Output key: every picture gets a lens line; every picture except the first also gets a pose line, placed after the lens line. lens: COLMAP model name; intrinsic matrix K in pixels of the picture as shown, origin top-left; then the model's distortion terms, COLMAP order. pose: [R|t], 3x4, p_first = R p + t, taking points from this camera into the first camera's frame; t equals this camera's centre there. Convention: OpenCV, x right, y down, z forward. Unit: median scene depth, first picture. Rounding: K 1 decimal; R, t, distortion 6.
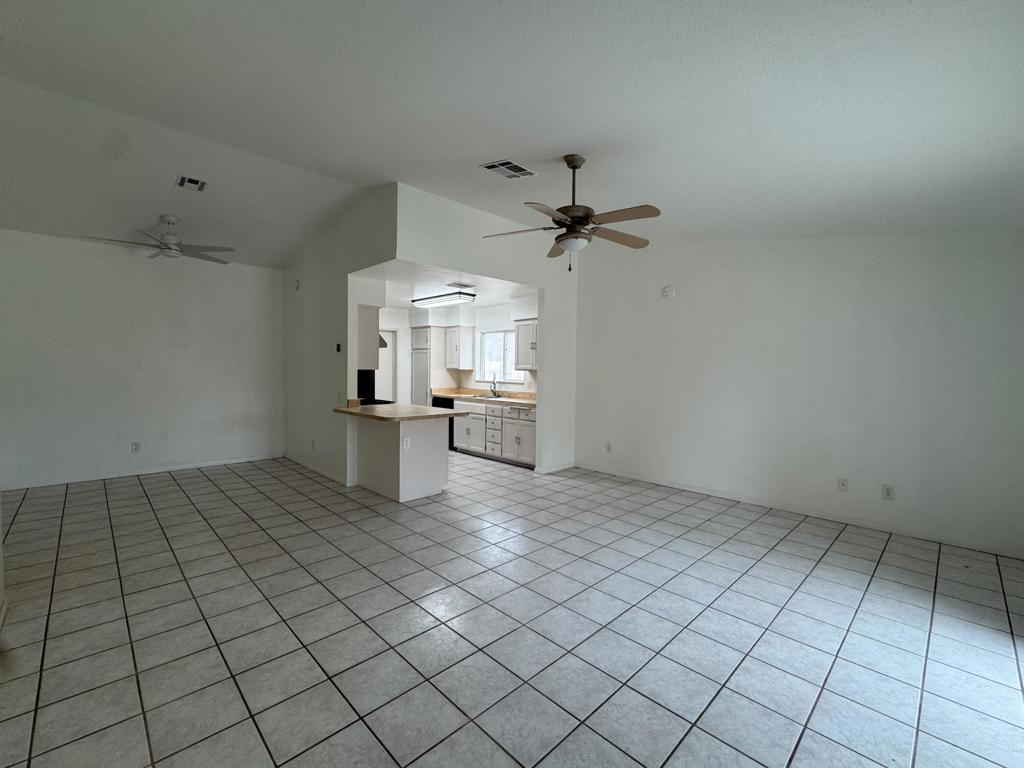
lens RADIAL K [[440.8, 0, 504.1], [0, 440.8, 380.6], [0, 0, 1]] dist [0.002141, 0.000310]
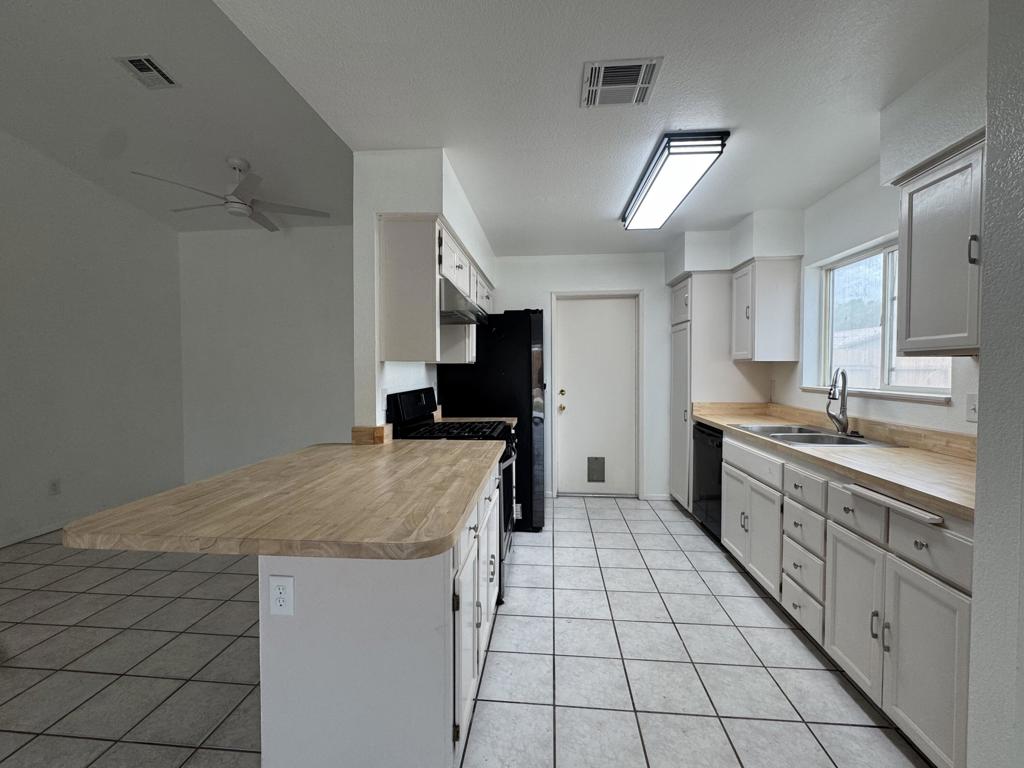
lens RADIAL K [[440.8, 0, 513.8], [0, 440.8, 381.9], [0, 0, 1]] dist [0.002141, 0.000310]
pose [[0.663088, 0.008239, -0.748496, 0.080428], [-0.009615, 0.999951, 0.002490, -0.005150], [0.748480, 0.005546, 0.663134, 0.674845]]
